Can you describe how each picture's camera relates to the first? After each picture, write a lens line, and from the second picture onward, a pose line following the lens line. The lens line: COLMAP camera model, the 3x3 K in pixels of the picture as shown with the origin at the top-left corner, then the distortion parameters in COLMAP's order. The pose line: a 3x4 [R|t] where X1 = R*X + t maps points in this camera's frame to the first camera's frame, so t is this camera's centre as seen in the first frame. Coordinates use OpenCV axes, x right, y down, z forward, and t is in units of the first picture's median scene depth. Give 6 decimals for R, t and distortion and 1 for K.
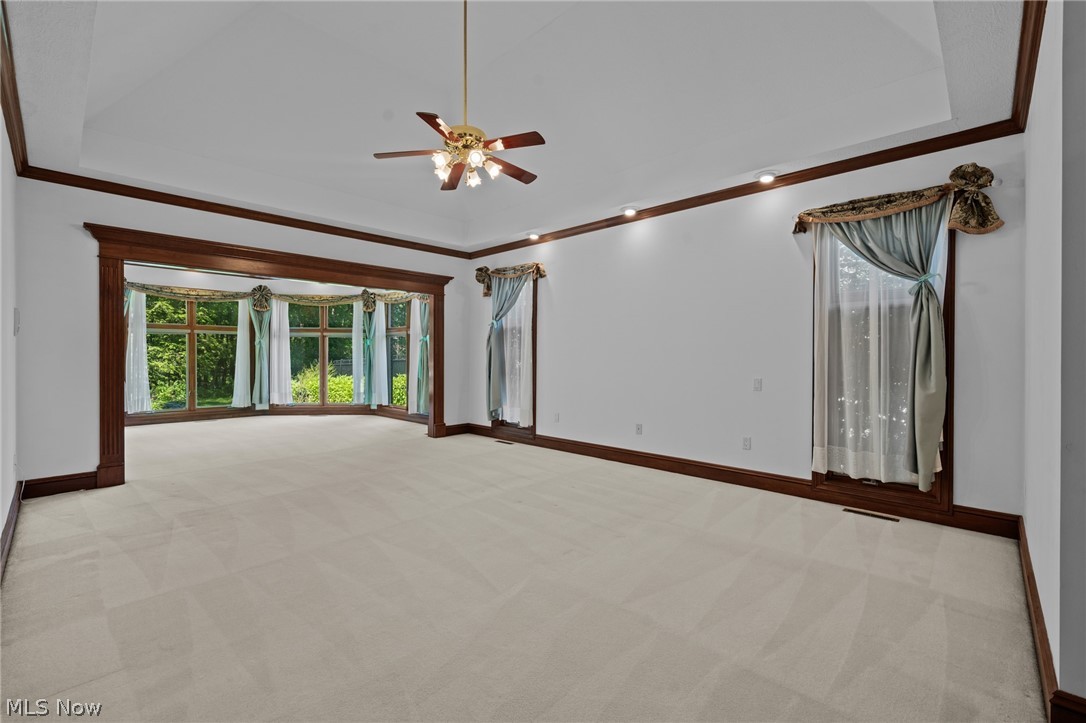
lens RADIAL K [[459.9, 0, 543.6], [0, 459.9, 358.2], [0, 0, 1]] dist [-0.002804, -0.000102]
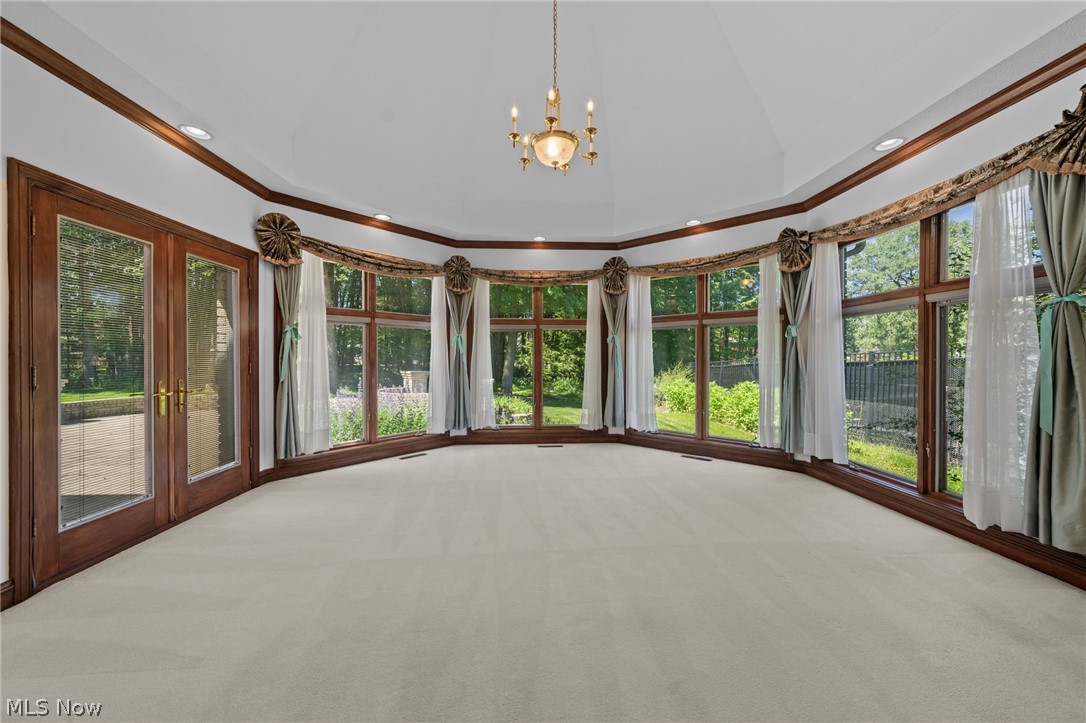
lens RADIAL K [[398.0, 0, 543.0], [0, 398.0, 360.8], [0, 0, 1]] dist [-0.000085, -0.000448]
pose [[0.727631, 0.001843, -0.685966, -0.278106], [0.000200, 0.999996, 0.002899, -0.003356], [0.685968, -0.002247, 0.727628, 0.482814]]
